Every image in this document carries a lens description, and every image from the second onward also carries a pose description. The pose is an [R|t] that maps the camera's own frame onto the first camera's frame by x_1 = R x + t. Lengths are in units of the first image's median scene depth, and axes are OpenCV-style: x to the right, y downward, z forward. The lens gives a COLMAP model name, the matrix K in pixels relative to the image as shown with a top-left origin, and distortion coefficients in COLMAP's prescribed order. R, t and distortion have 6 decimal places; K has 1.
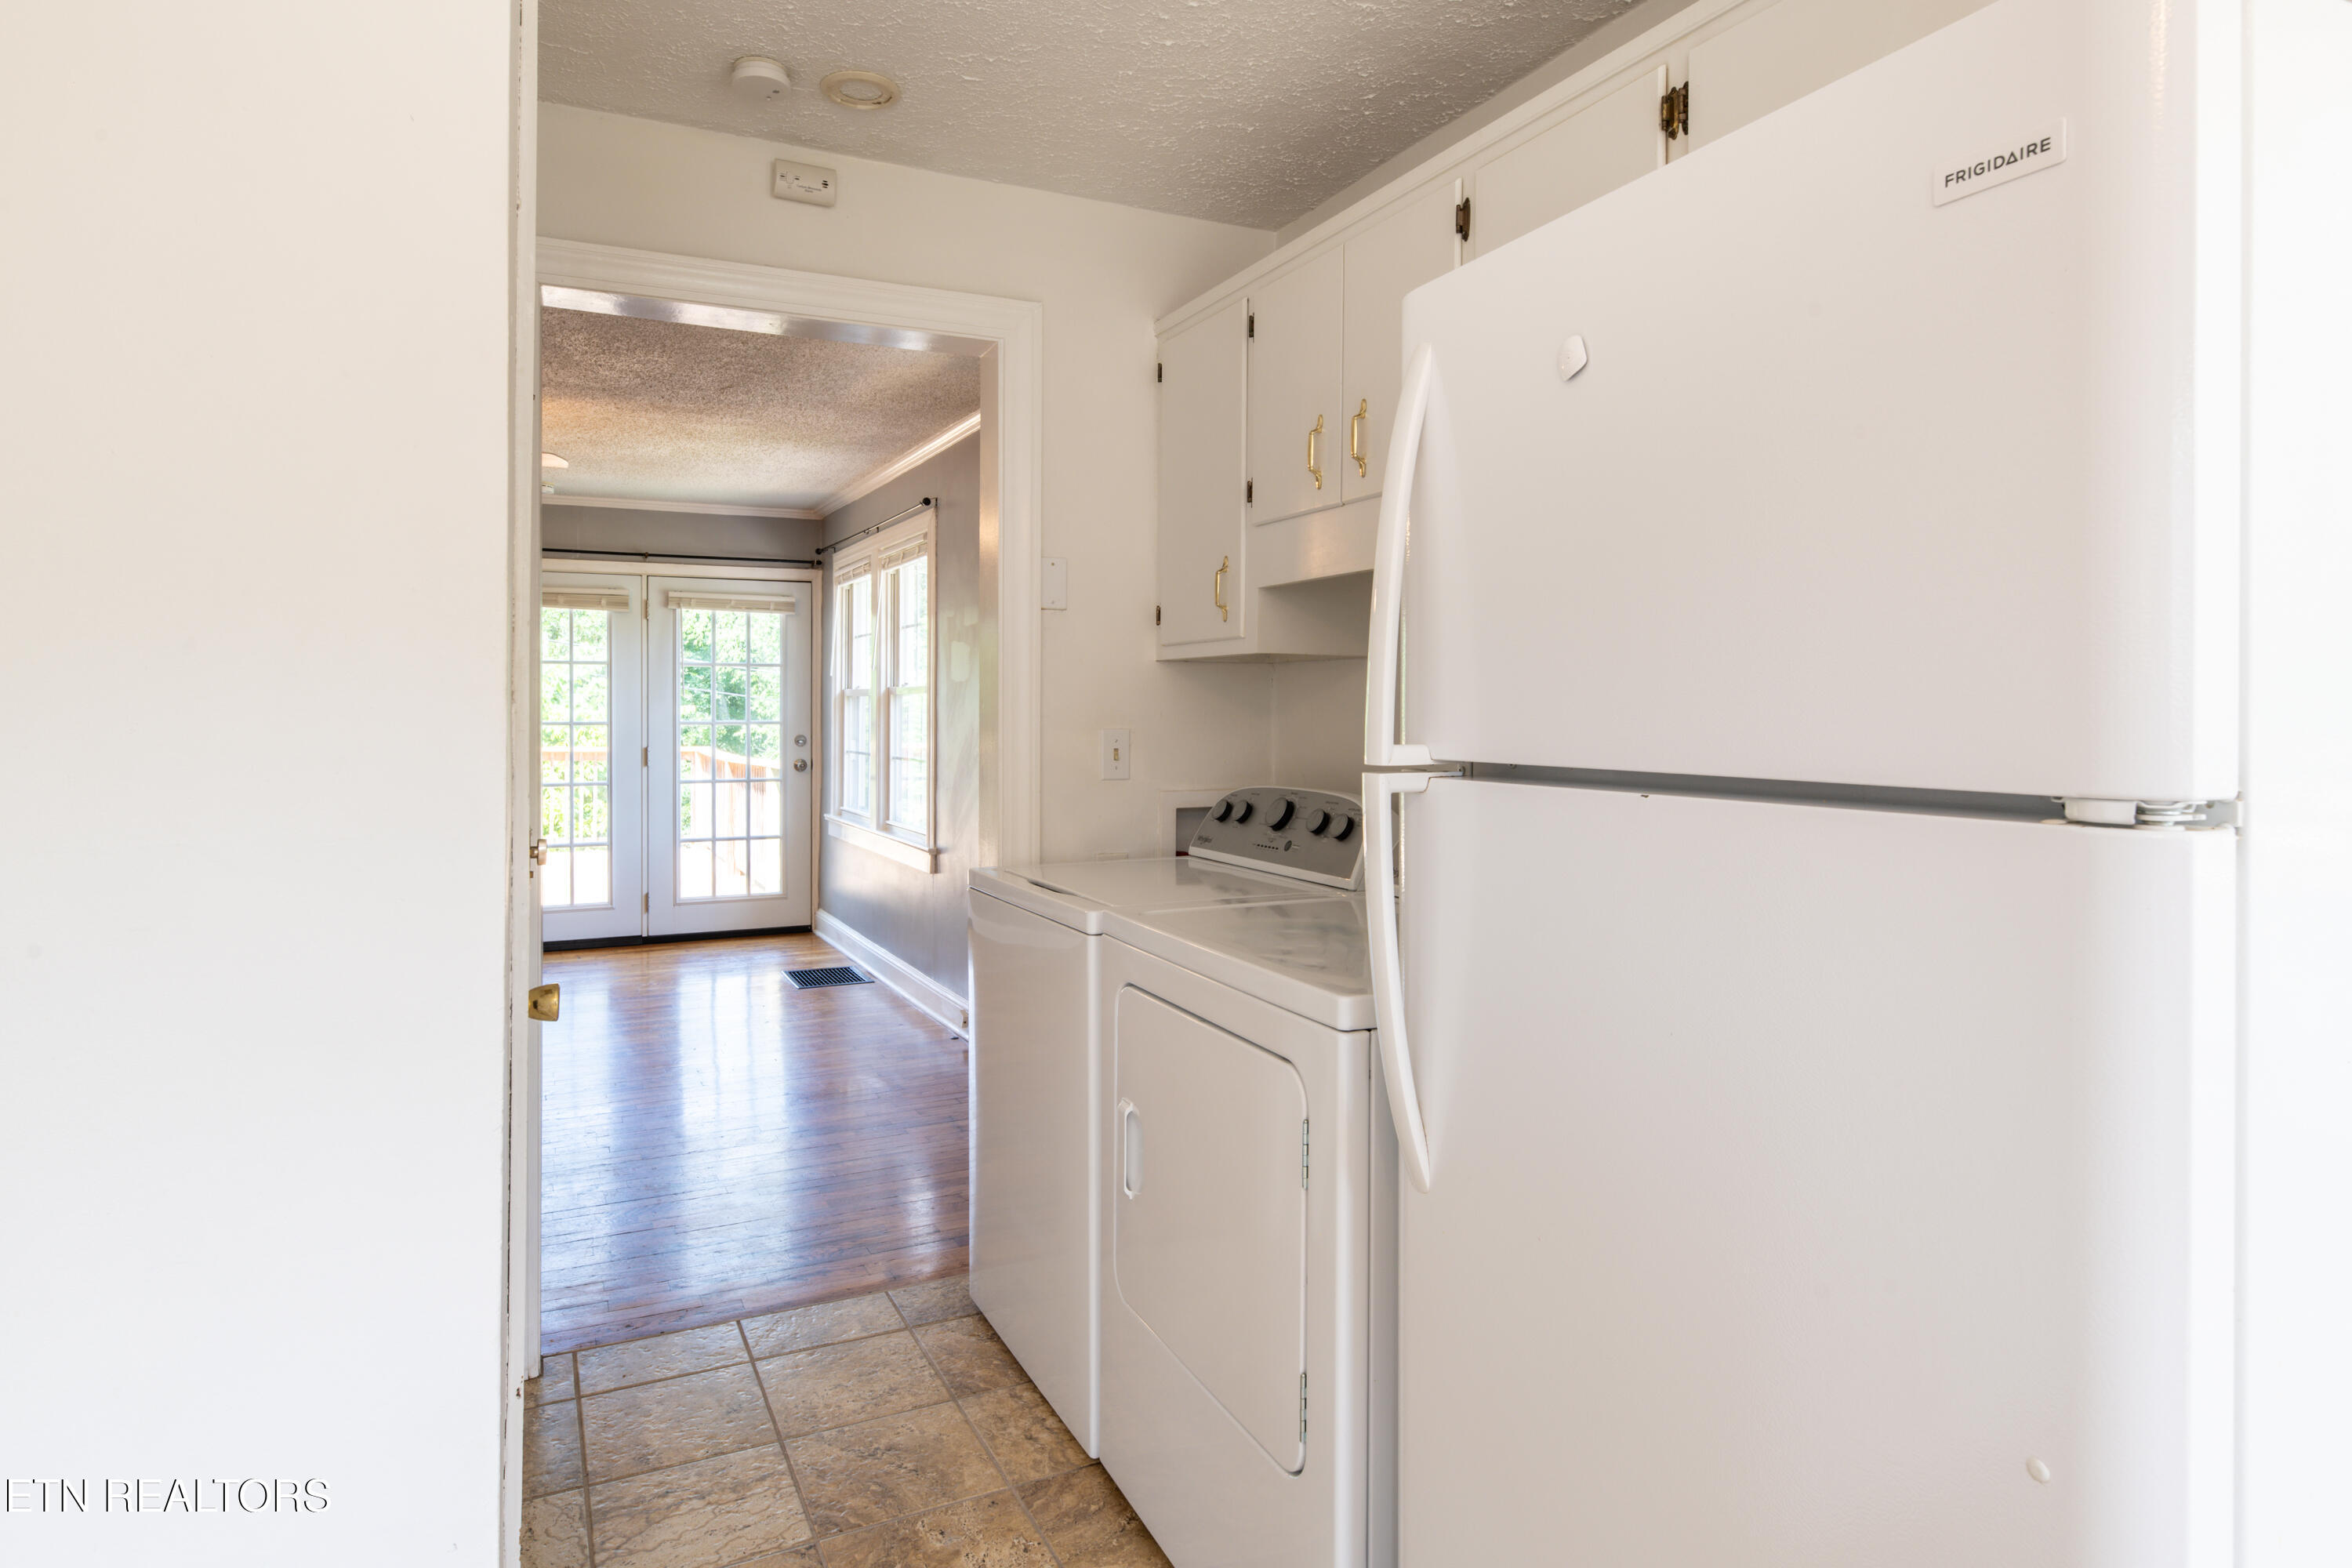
lens RADIAL K [[1318.4, 0, 1127.2], [0, 1318.4, 713.6], [0, 0, 1]] dist [0.000305, 0.000337]
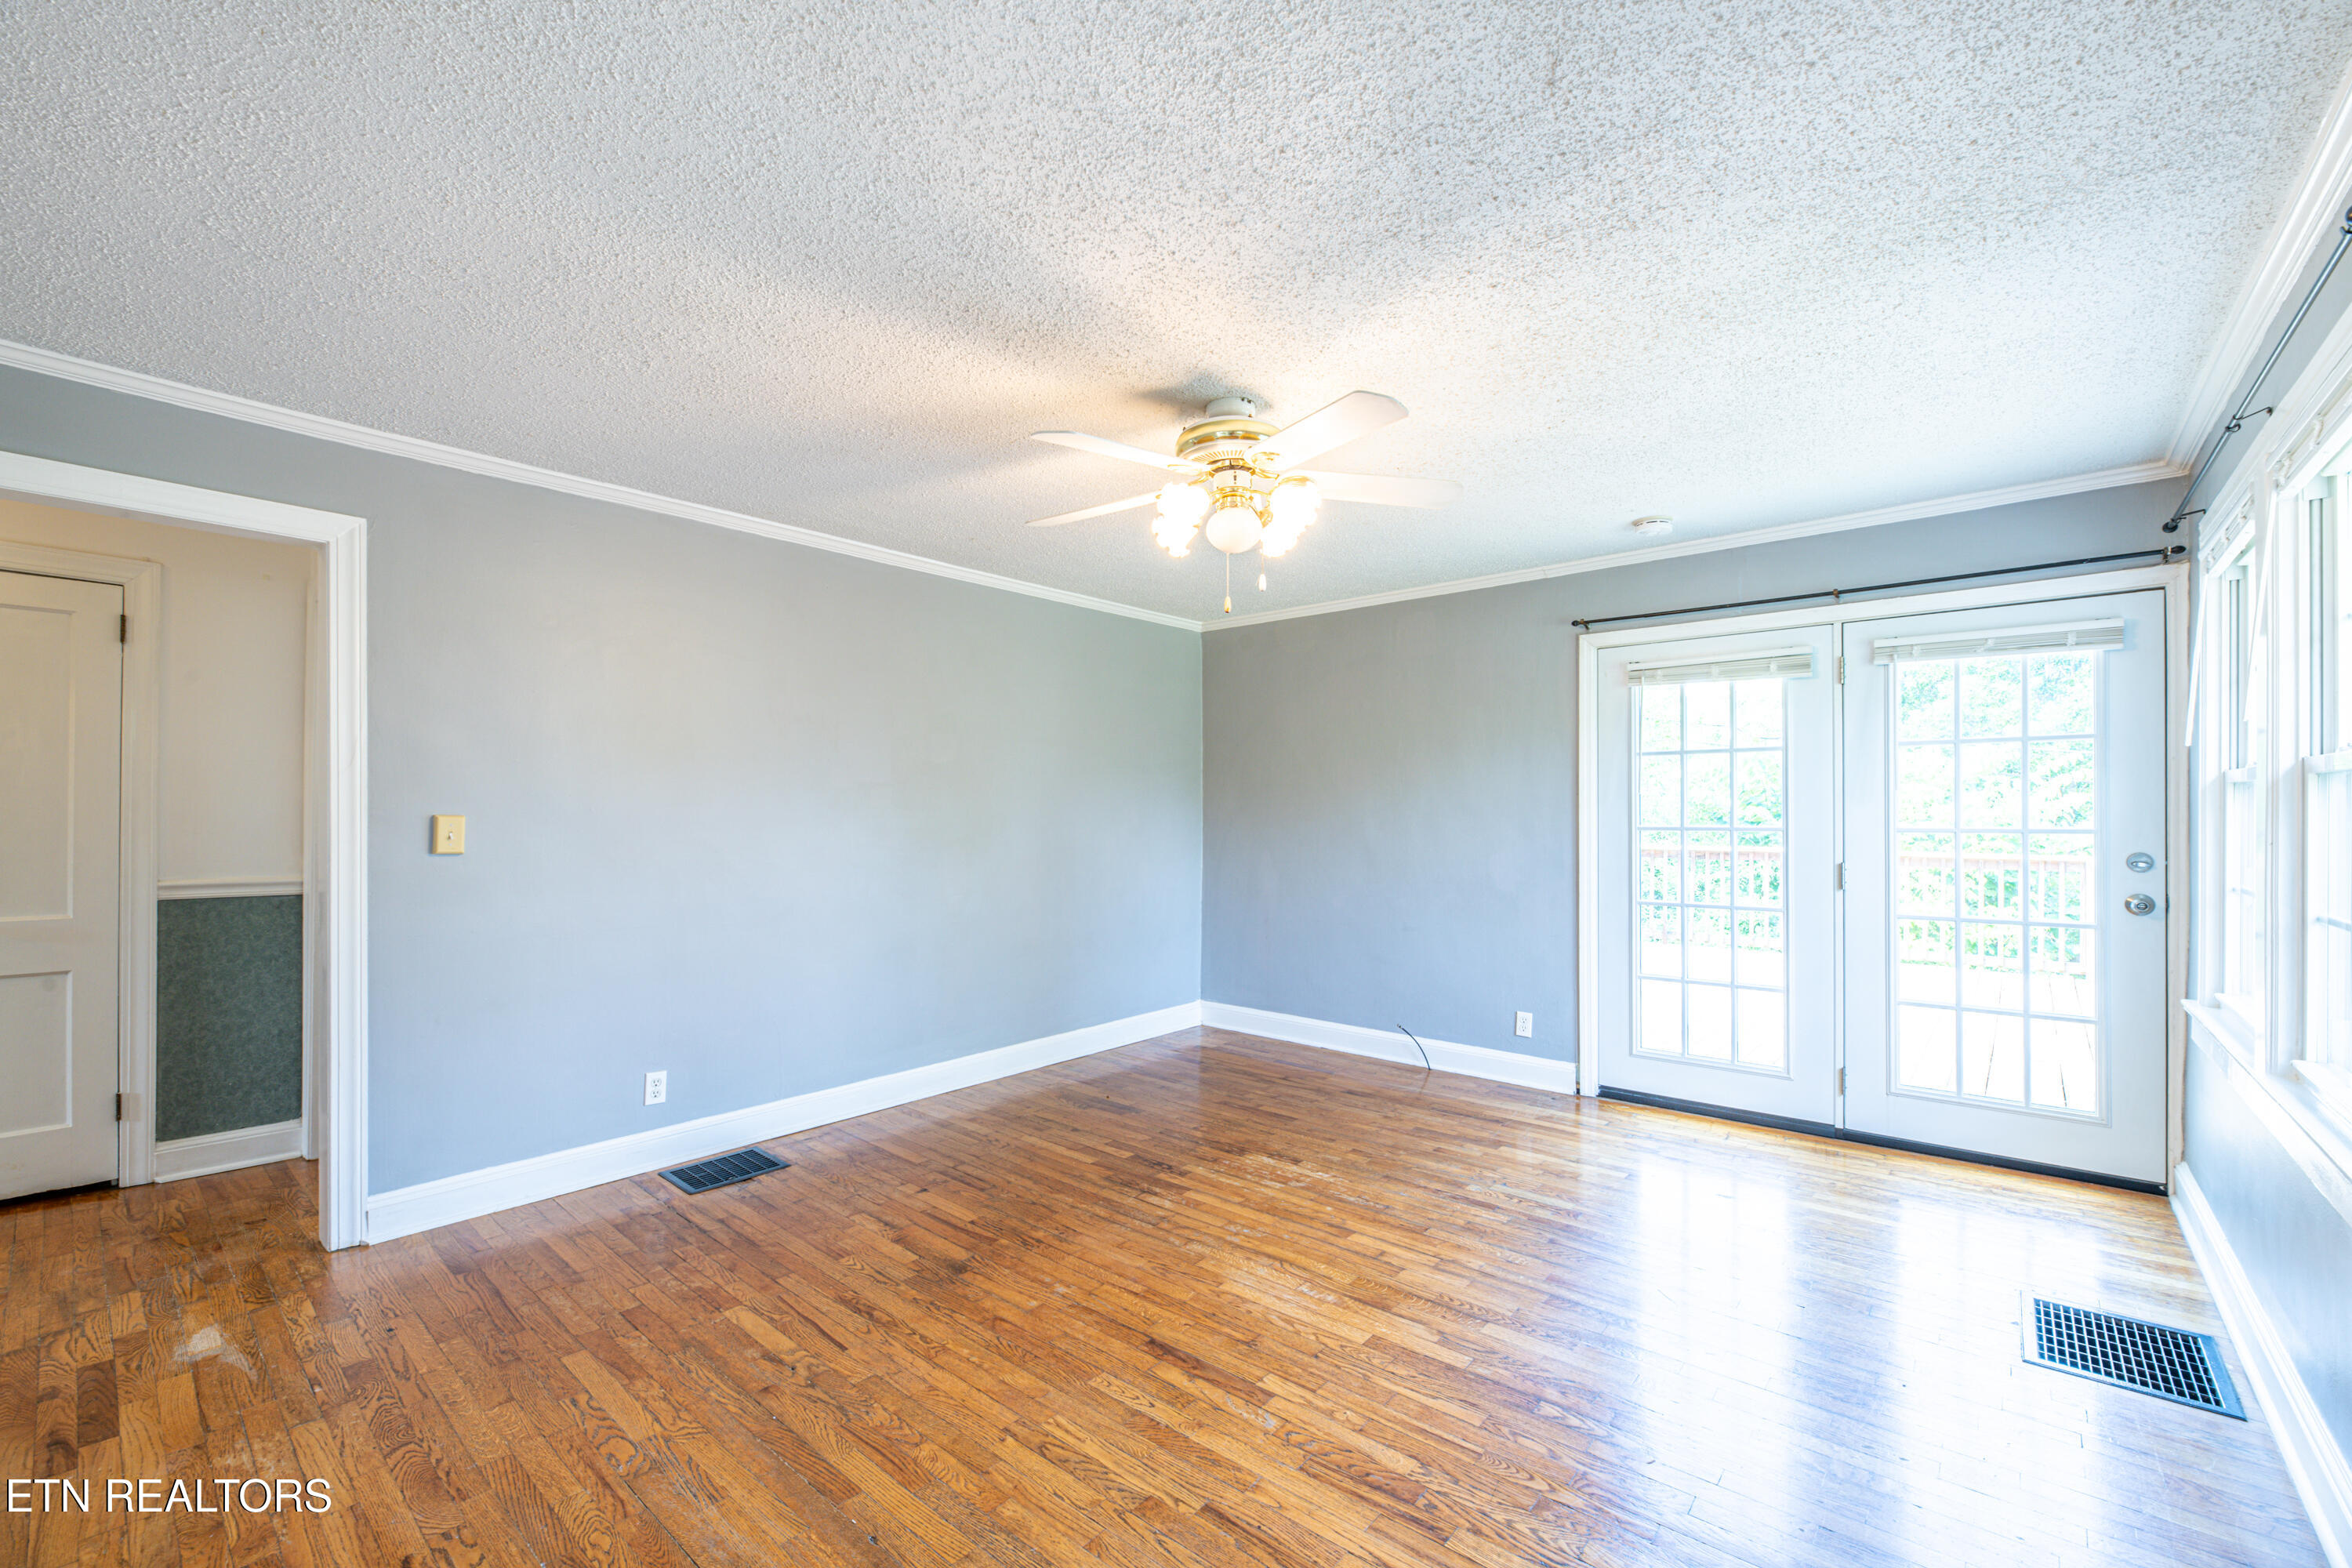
lens RADIAL K [[952.2, 0, 1178.4], [0, 952.2, 811.9], [0, 0, 1]] dist [-0.012287, -0.000049]
pose [[0.404601, -0.003752, -0.914486, -0.040729], [0.002002, 0.999993, -0.003217, -0.001418], [0.914491, -0.000529, 0.404606, 0.455194]]
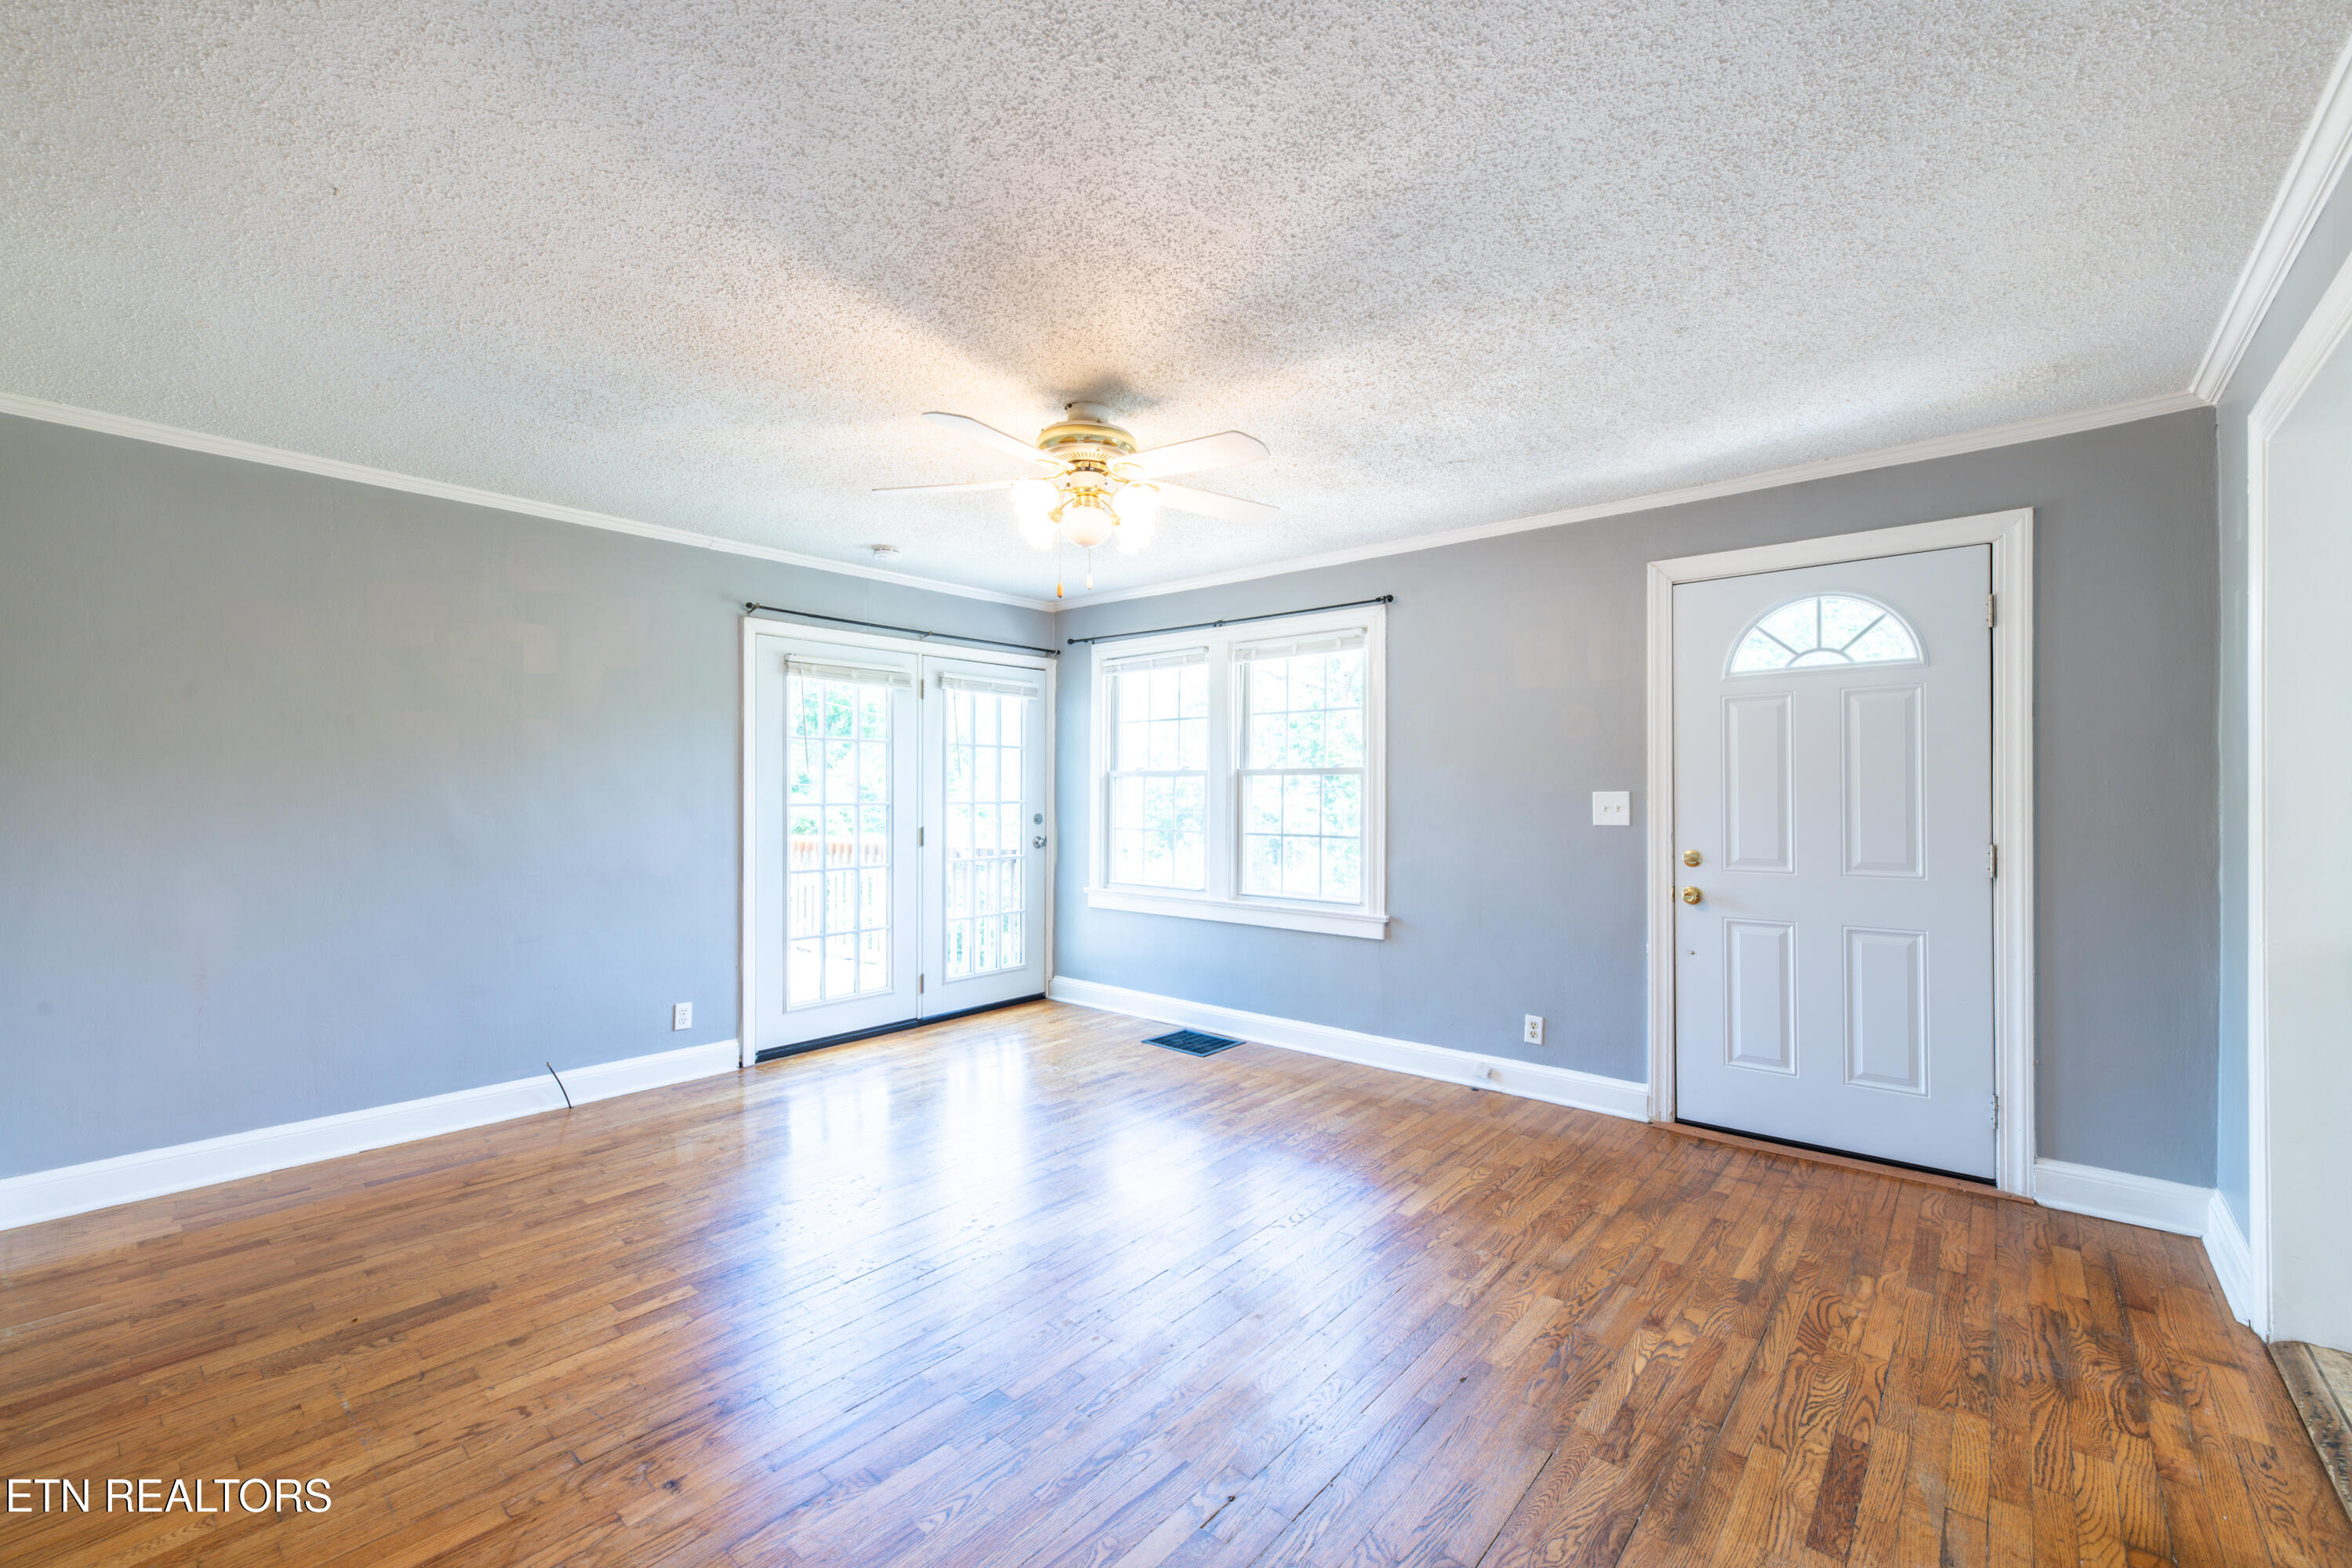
lens RADIAL K [[974.0, 0, 1176.0], [0, 974.0, 784.0], [0, 0, 1]] dist [0.018364, 0.000229]
pose [[0.910610, 0.003030, 0.413256, -0.483817], [0.001209, 0.999949, -0.009996, 0.000440], [-0.413266, 0.009603, 0.910560, 0.245292]]
